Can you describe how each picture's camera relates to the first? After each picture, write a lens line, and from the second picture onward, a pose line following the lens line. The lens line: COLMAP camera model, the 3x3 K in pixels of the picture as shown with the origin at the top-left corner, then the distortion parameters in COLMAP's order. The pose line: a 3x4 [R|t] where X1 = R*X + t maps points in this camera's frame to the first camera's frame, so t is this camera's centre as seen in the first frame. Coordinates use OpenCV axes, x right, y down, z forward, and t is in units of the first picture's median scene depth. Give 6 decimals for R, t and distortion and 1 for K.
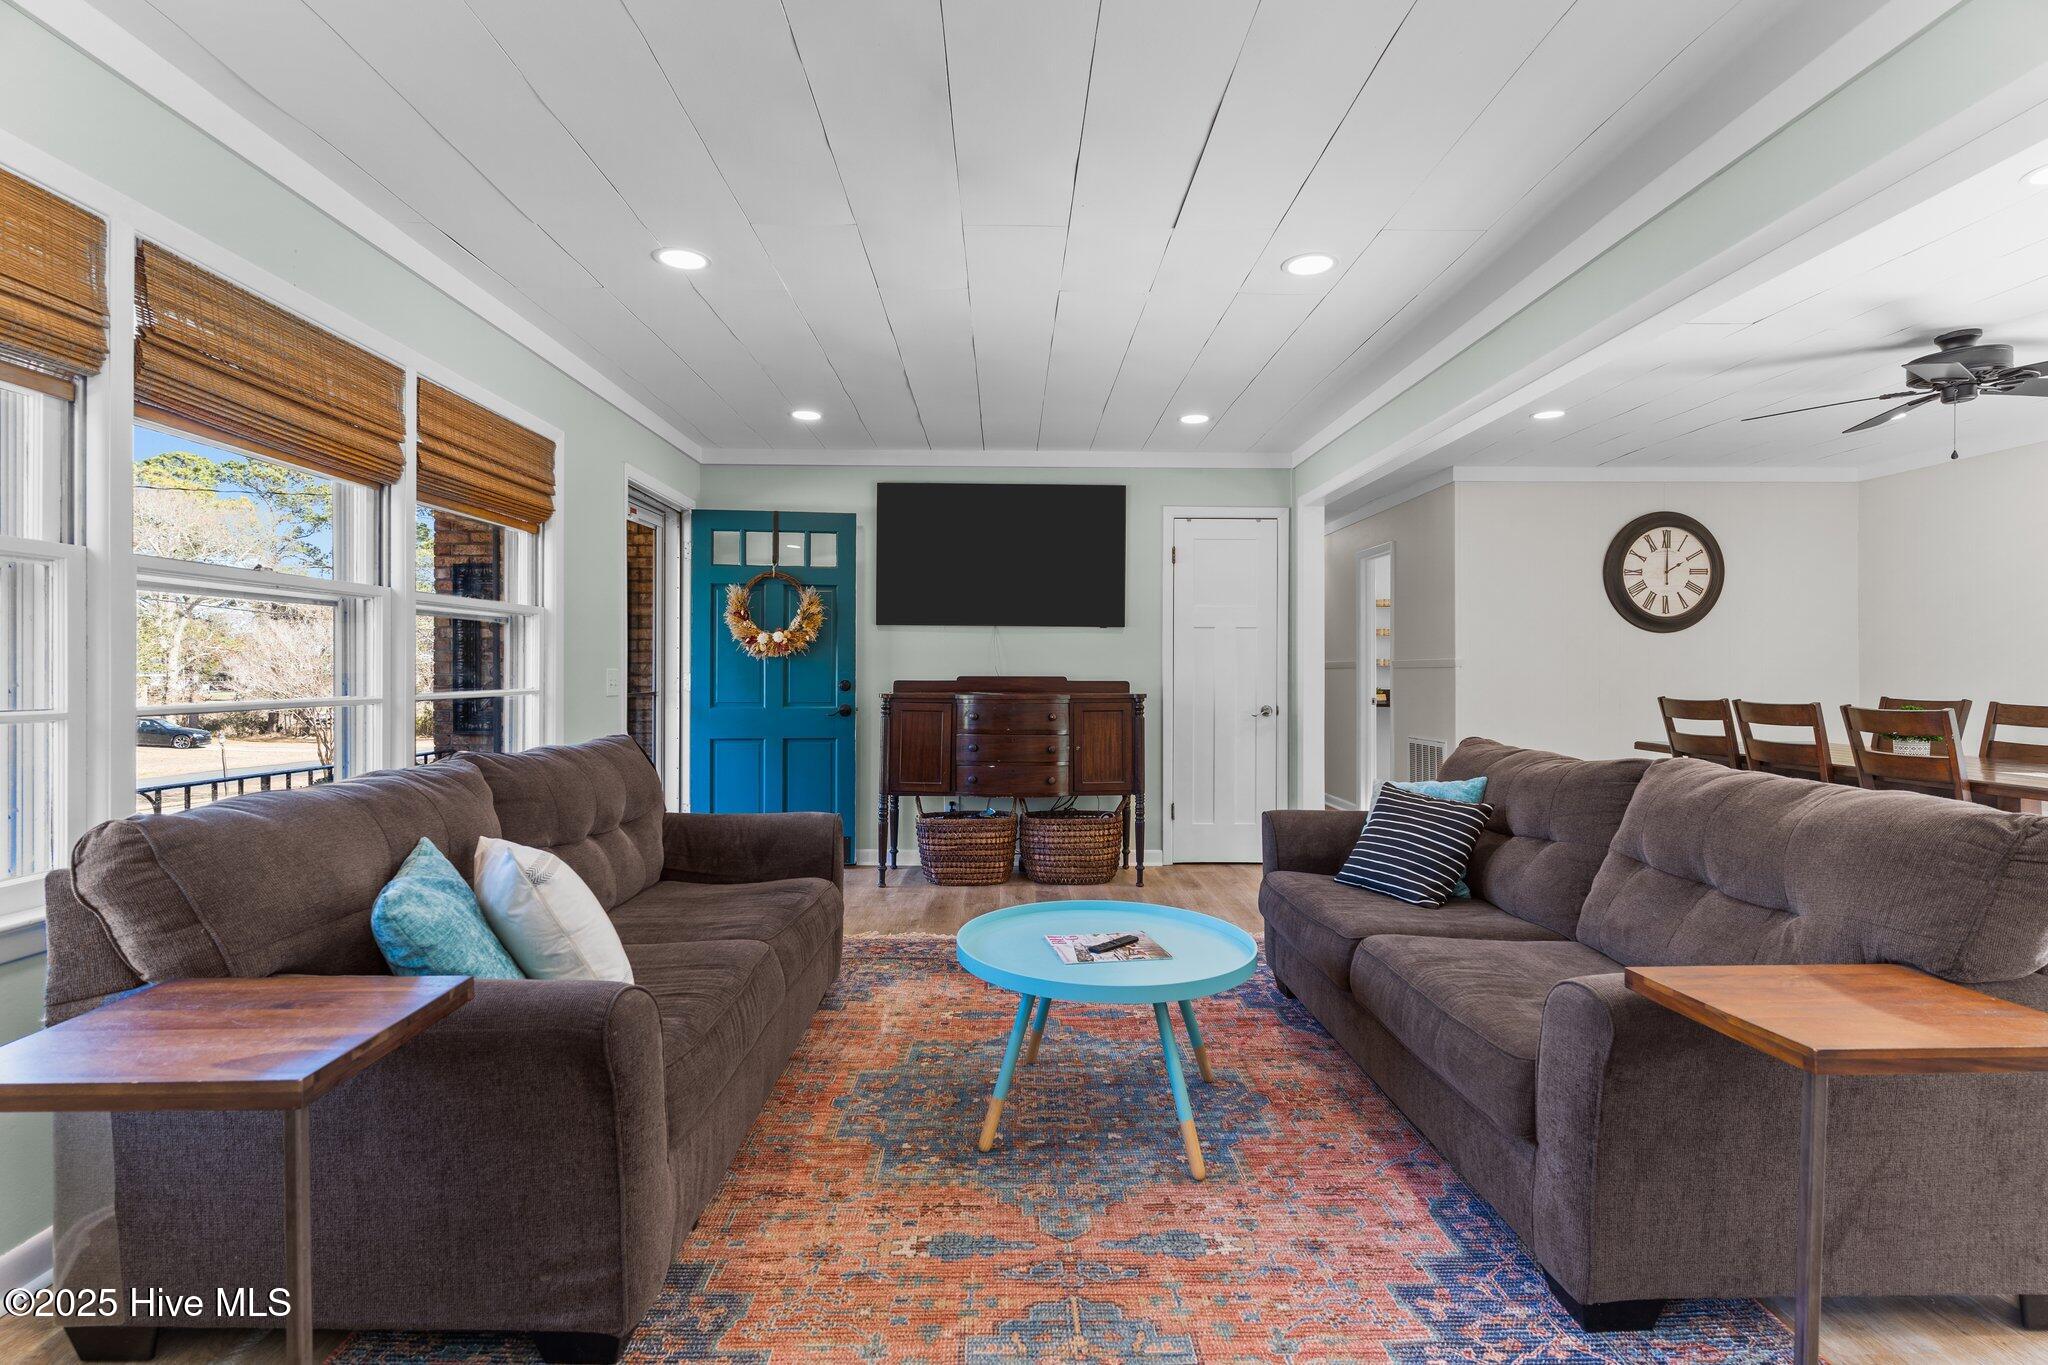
lens RADIAL K [[980.5, 0, 1023.3], [0, 980.5, 668.6], [0, 0, 1]] dist [0.007838, -0.002550]
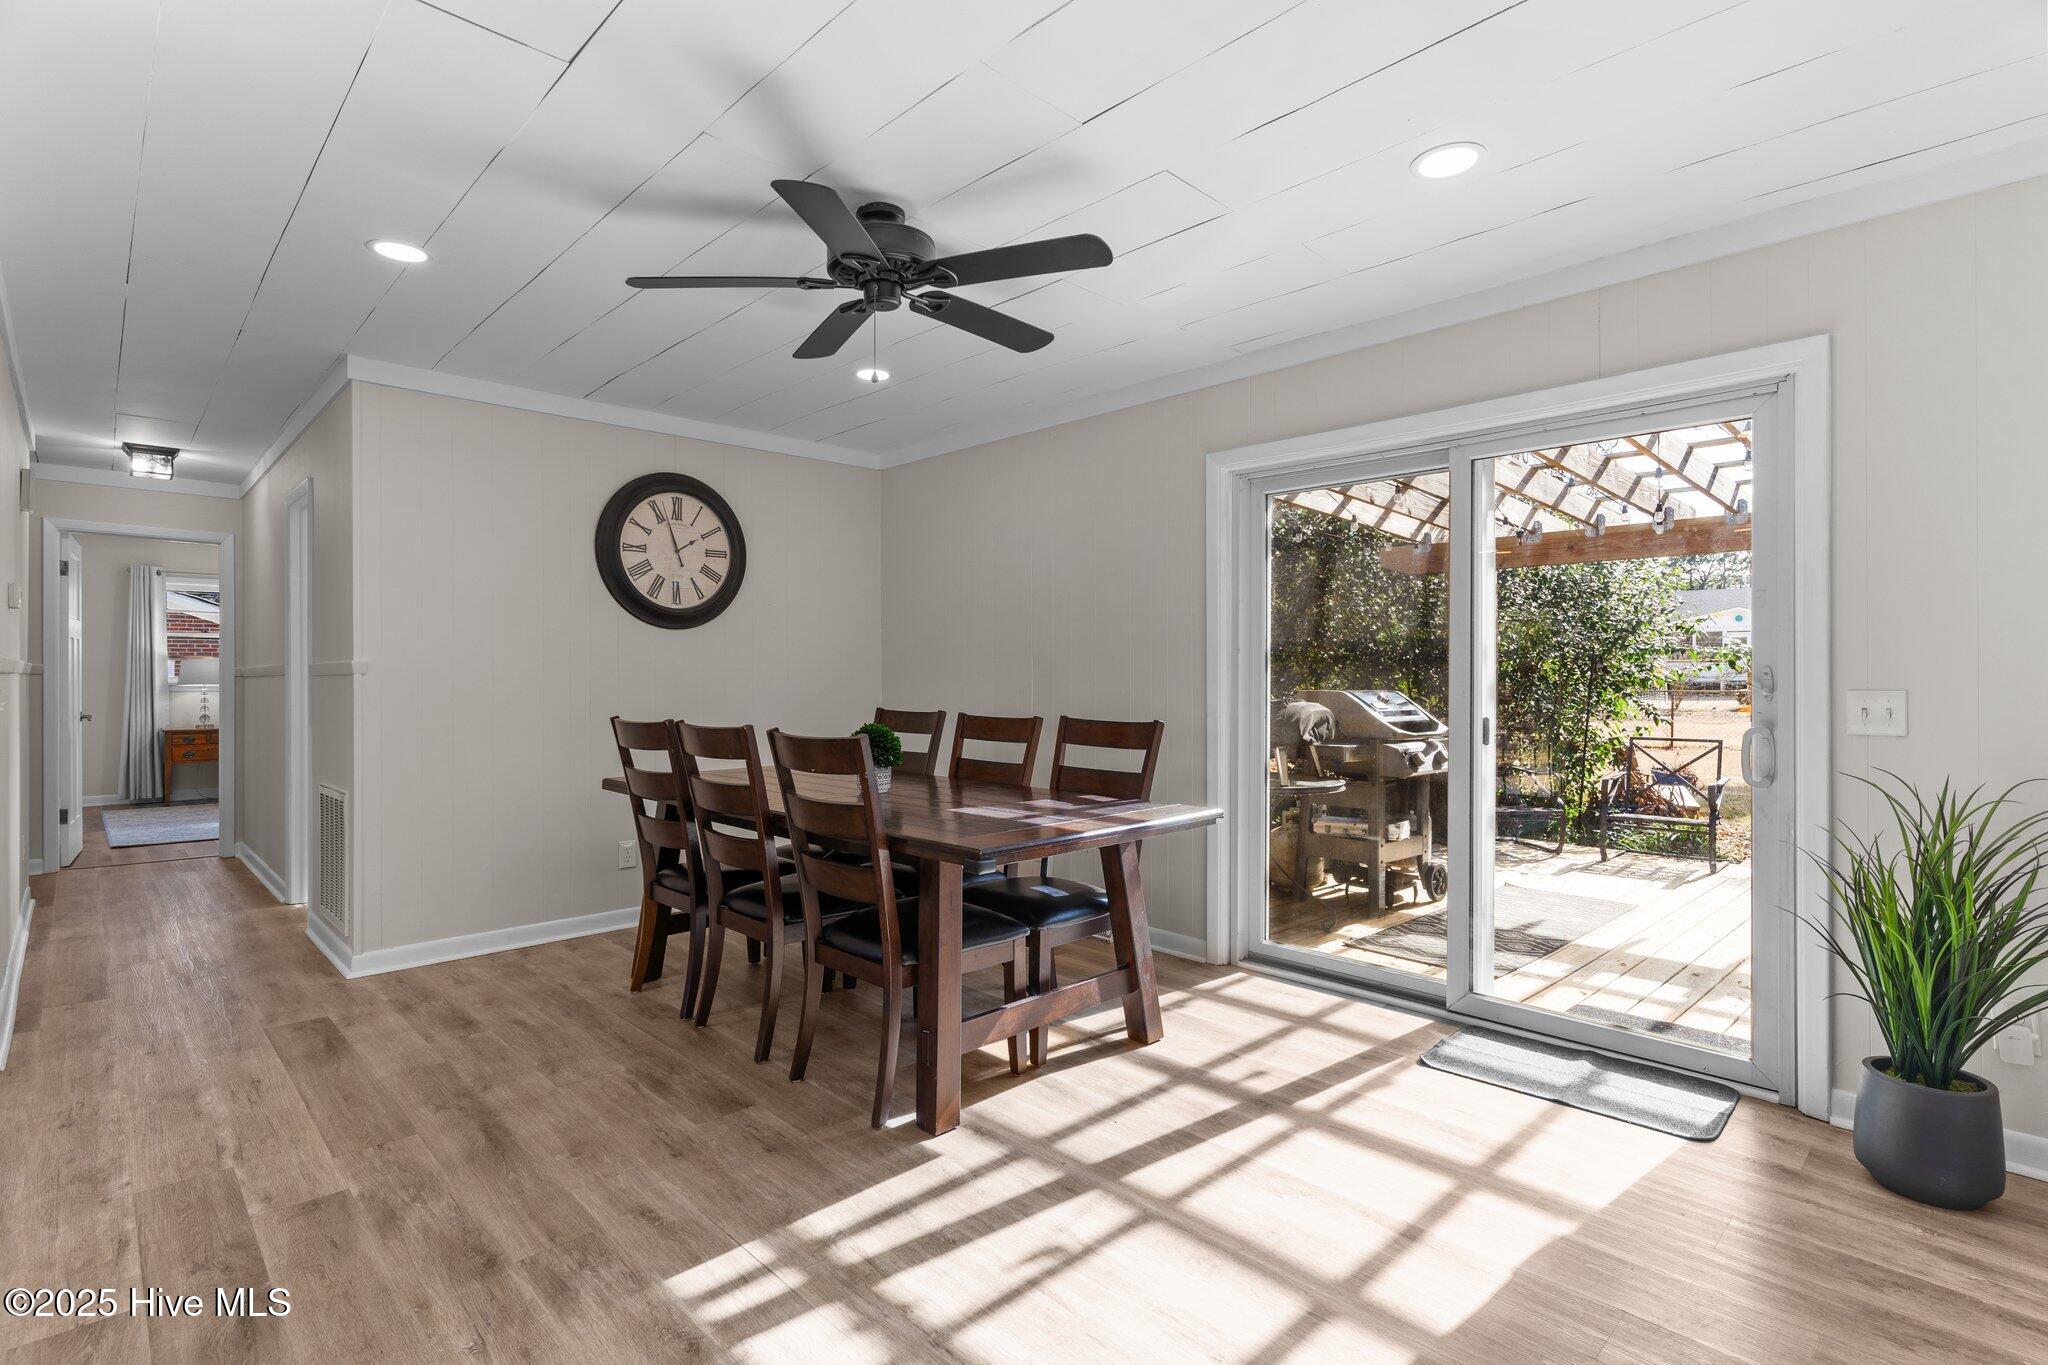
lens RADIAL K [[980.5, 0, 1021.2], [0, 980.5, 668.5], [0, 0, 1]] dist [0.007838, -0.002550]
pose [[0.732036, 0.000434, 0.681265, 0.355185], [0.002470, 0.999992, -0.003292, -0.002297], [-0.681261, 0.004092, 0.732029, 0.270597]]
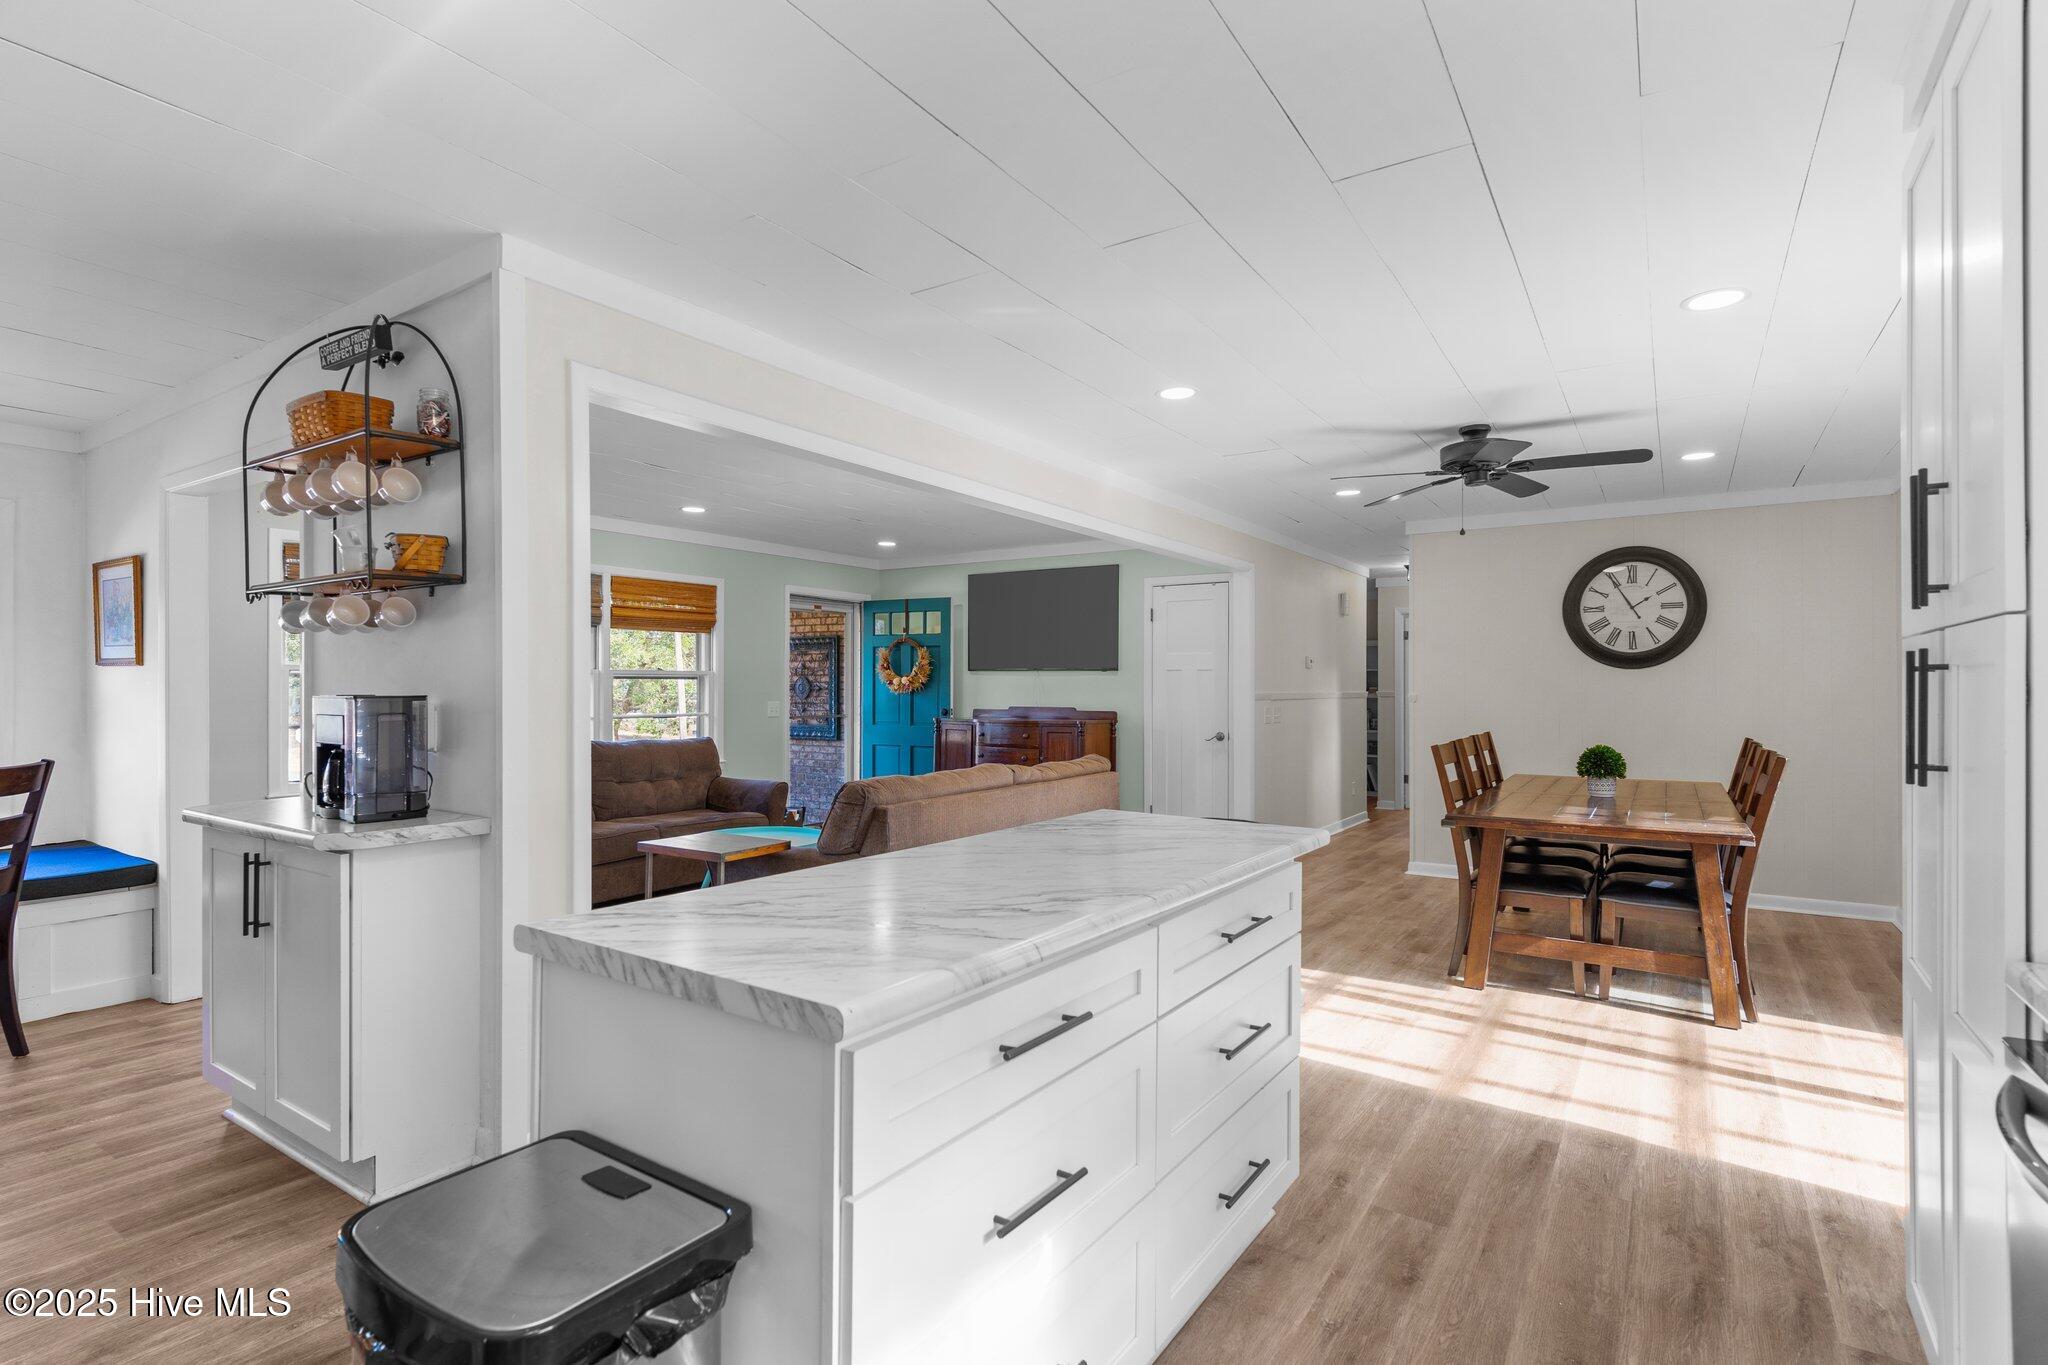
lens RADIAL K [[980.5, 0, 1007.8], [0, 980.5, 677.6], [0, 0, 1]] dist [0.007838, -0.002550]
pose [[0.819695, -0.006881, -0.572759, 0.770303], [0.000945, 0.999943, -0.010660, -0.019610], [0.572799, 0.008197, 0.819655, -0.181230]]
